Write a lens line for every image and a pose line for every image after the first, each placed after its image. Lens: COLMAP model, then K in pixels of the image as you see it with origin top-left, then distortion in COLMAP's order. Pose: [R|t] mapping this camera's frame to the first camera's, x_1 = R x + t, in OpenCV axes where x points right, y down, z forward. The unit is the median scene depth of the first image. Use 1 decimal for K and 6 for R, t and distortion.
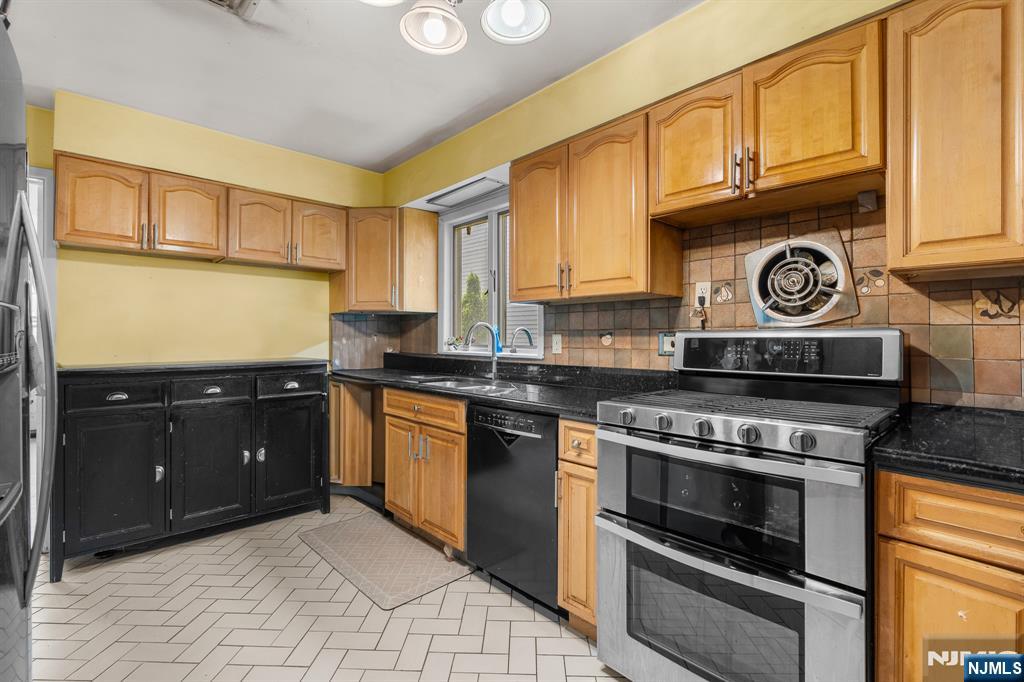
lens RADIAL K [[470.9, 0, 511.6], [0, 470.9, 335.0], [0, 0, 1]] dist [-0.002254, 0.000022]
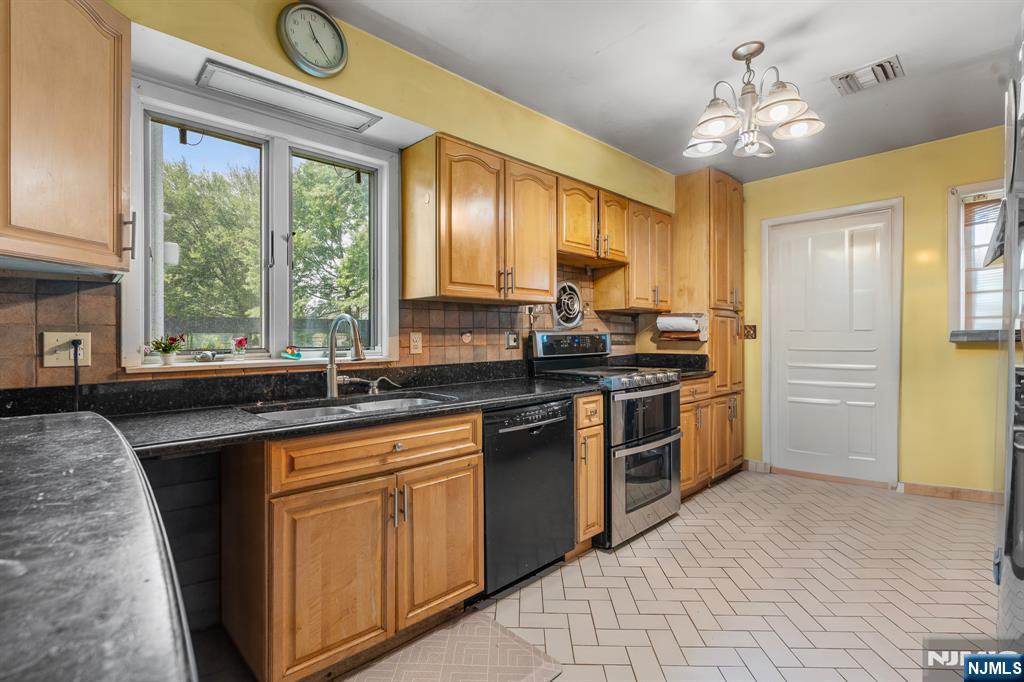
lens RADIAL K [[442.2, 0, 511.4], [0, 442.2, 340.0], [0, 0, 1]] dist [-0.003859, 0.000026]
pose [[0.010796, -0.009550, 0.999896, -0.825380], [0.000568, 0.999954, 0.009544, 0.006083], [-0.999942, 0.000465, 0.010801, 0.875689]]
